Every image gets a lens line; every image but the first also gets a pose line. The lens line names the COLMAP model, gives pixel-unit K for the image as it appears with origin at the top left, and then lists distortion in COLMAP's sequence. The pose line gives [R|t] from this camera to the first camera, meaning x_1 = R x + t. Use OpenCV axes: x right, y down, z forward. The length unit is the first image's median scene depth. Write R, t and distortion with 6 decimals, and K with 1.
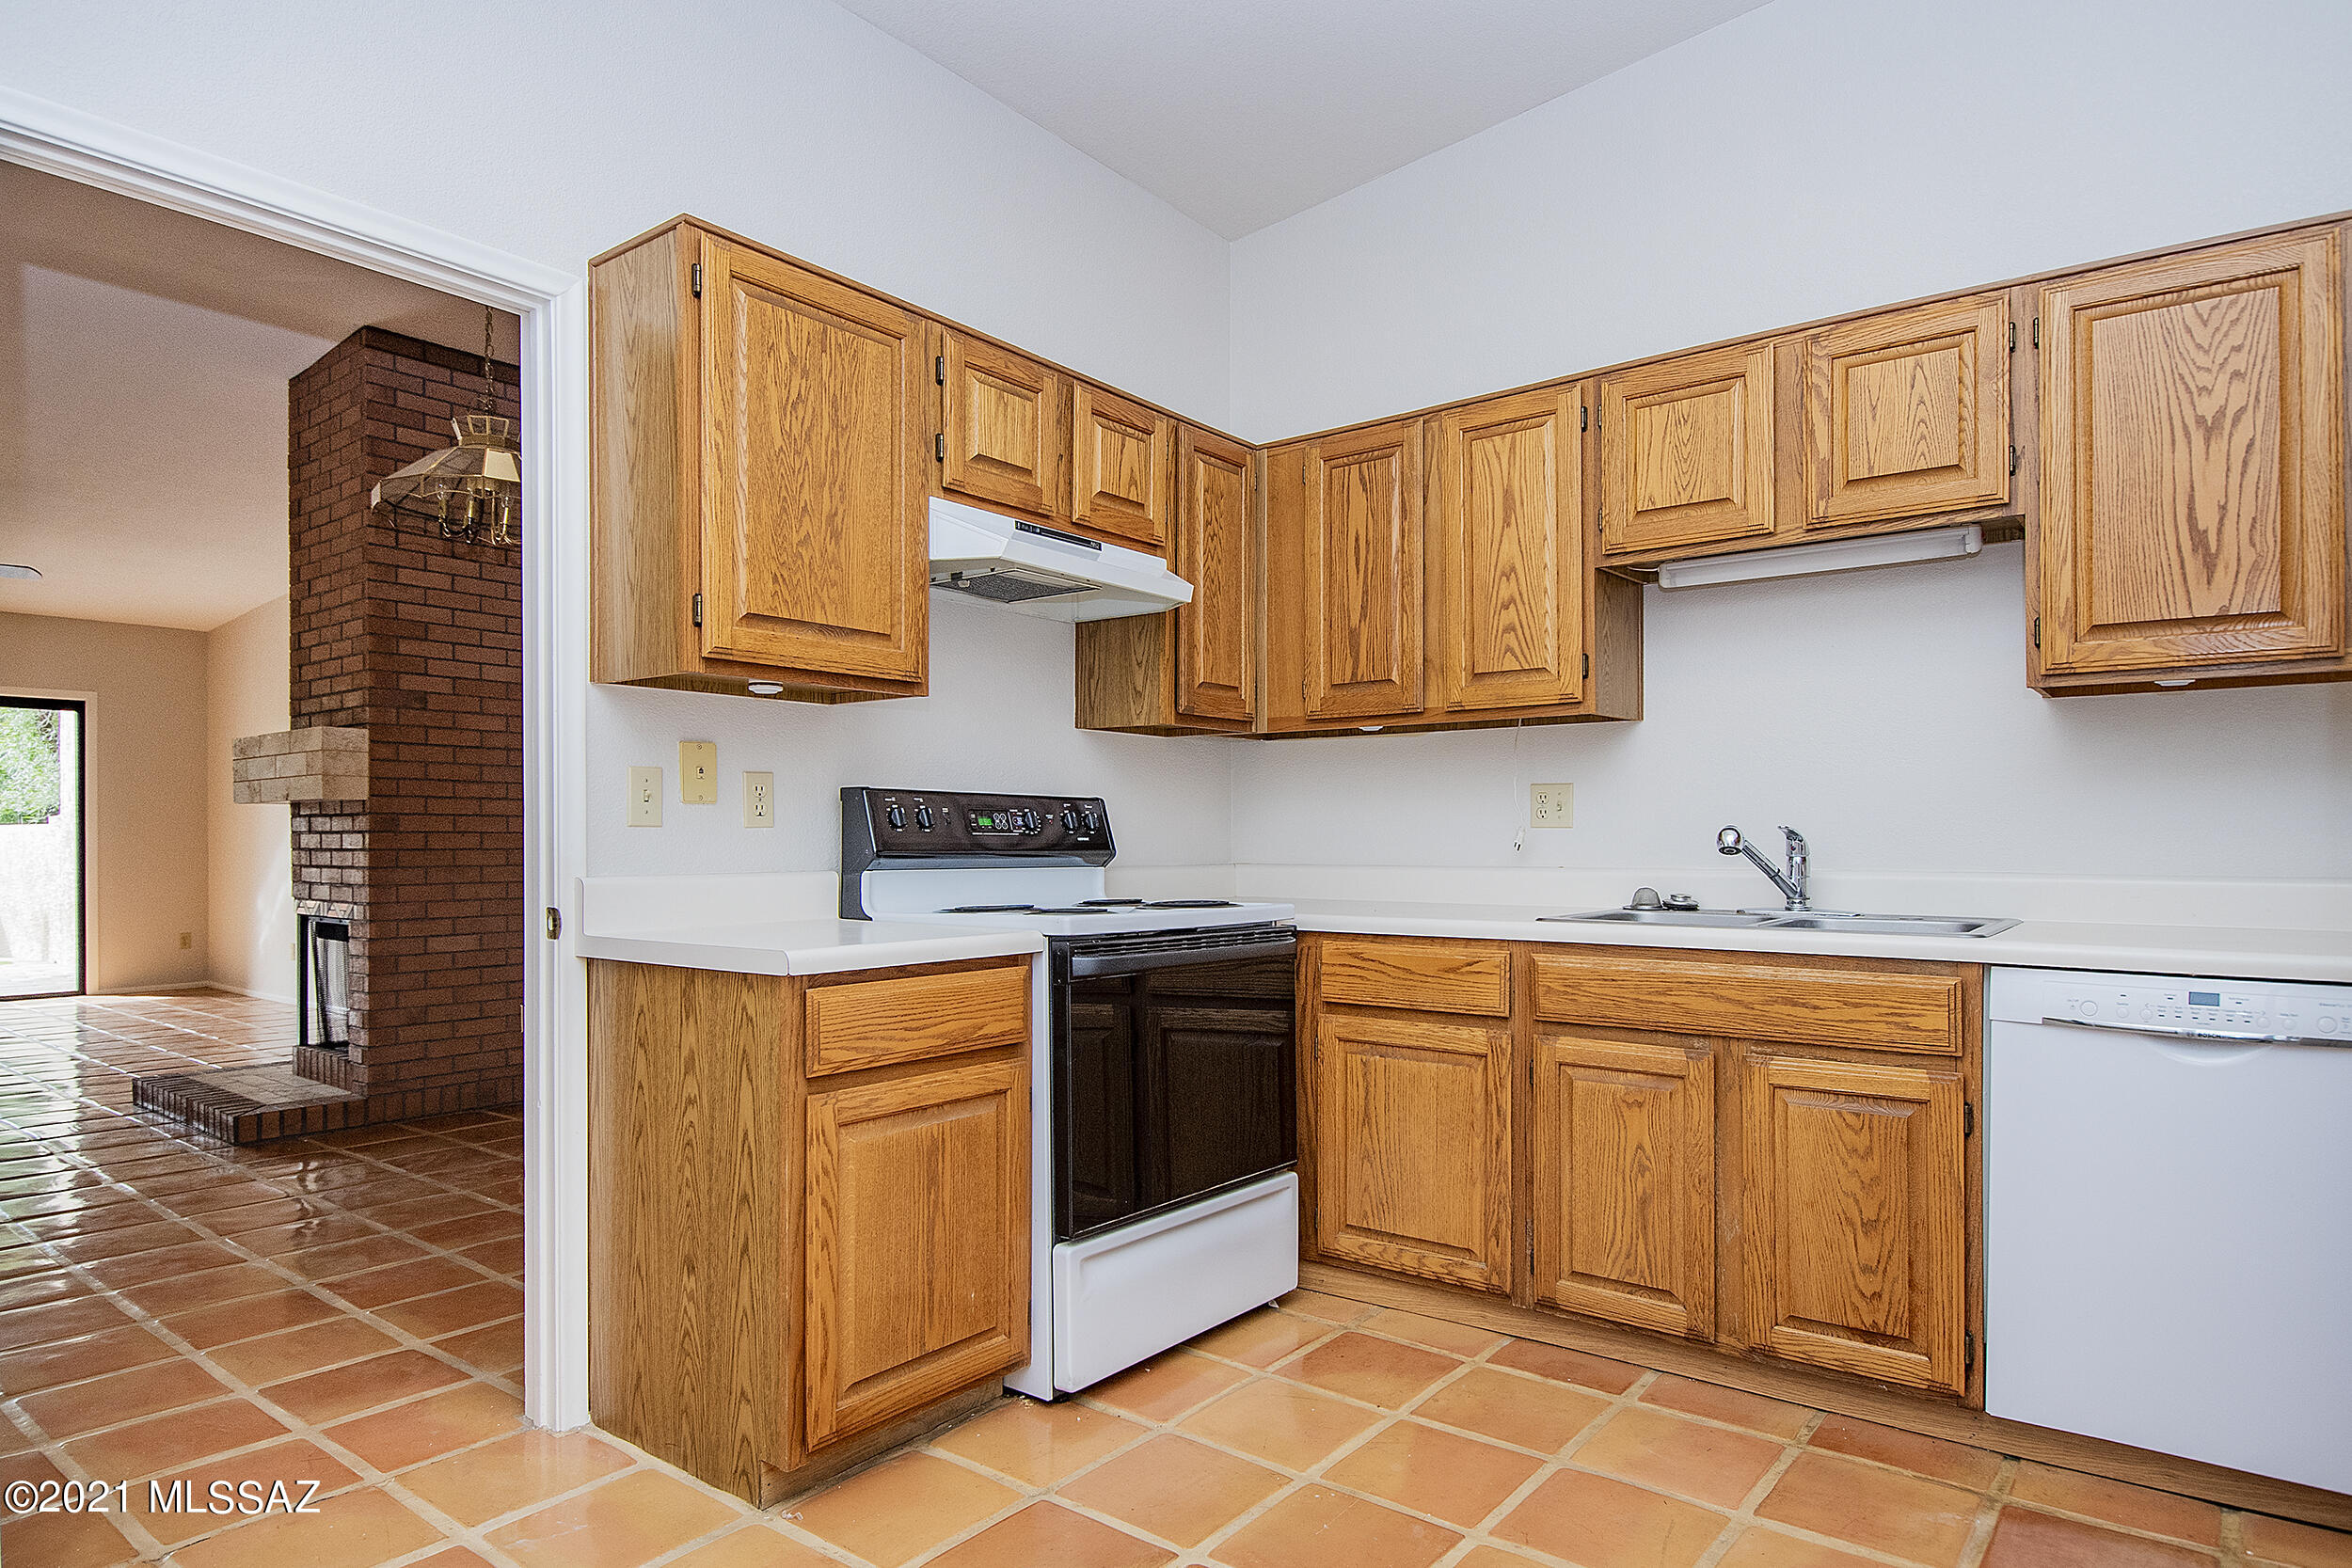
lens RADIAL K [[1367.0, 0, 1225.7], [0, 1367.0, 831.7], [0, 0, 1]] dist [-0.003521, 0.002913]
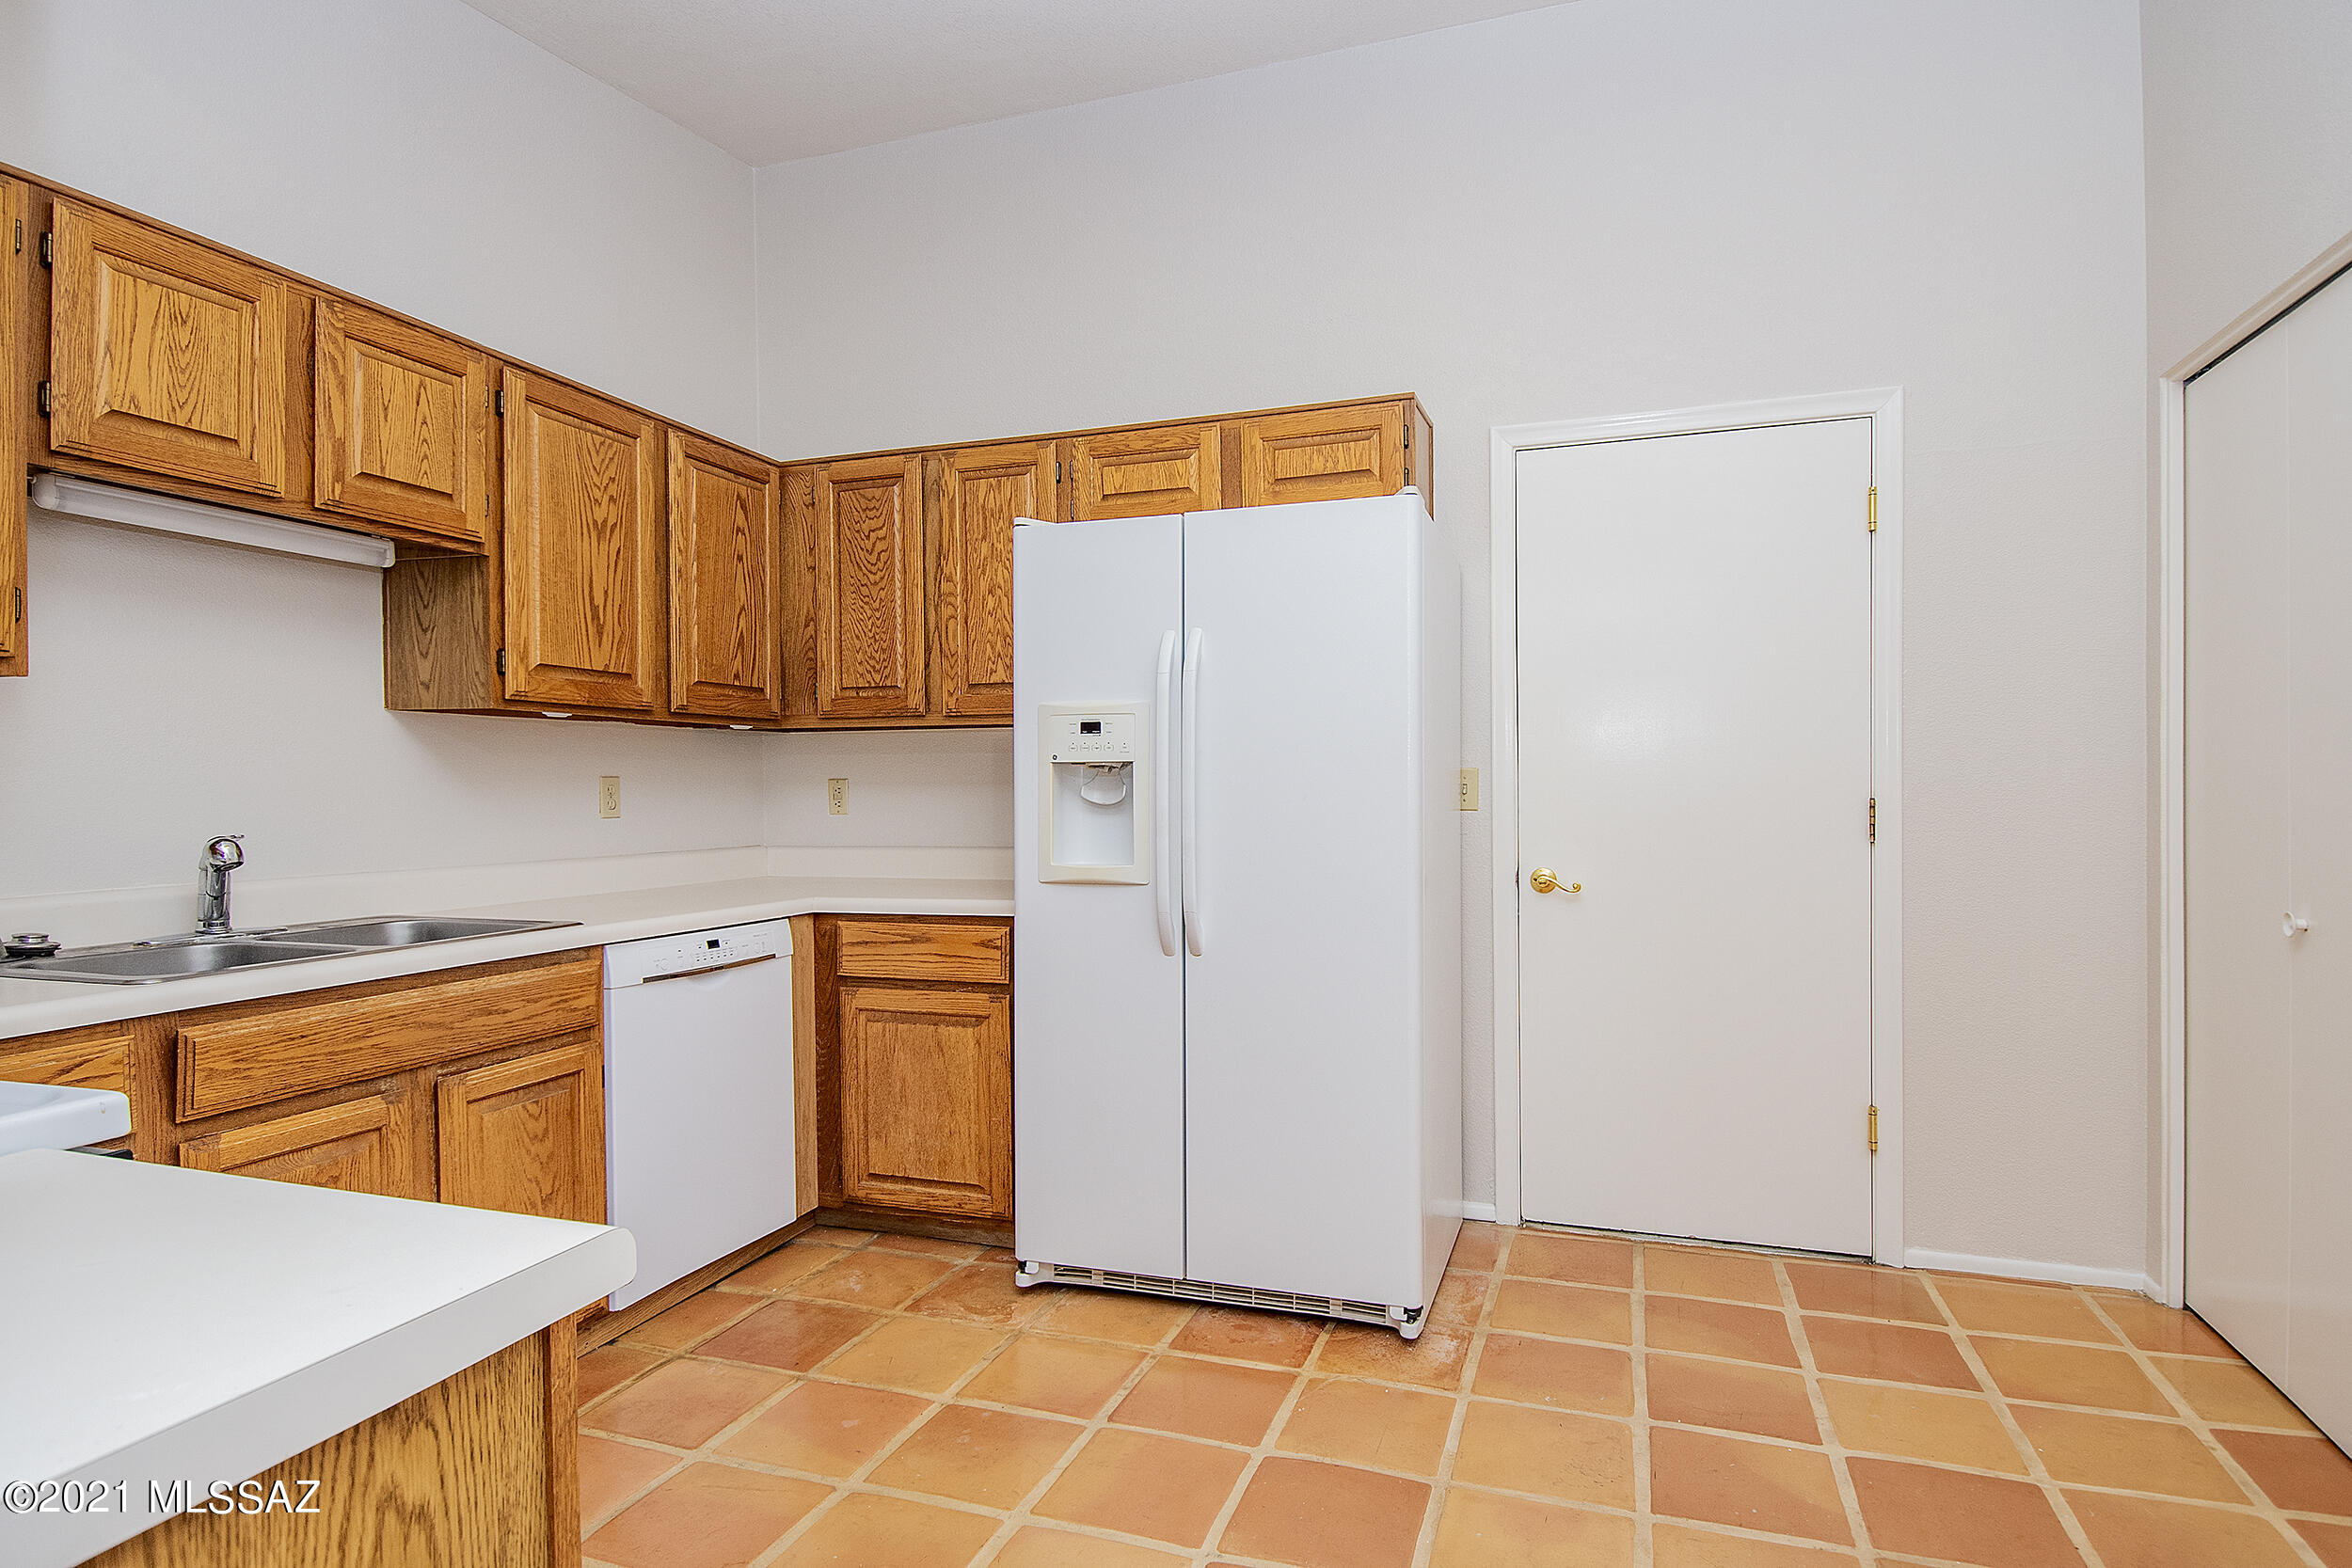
lens RADIAL K [[1208.4, 0, 1195.5], [0, 1208.4, 794.2], [0, 0, 1]] dist [0.024193, -0.000457]
pose [[-0.292298, -0.003161, 0.956322, -0.641354], [0.002046, 0.999990, 0.003930, -0.040060], [-0.956325, 0.003105, -0.292289, 0.830981]]
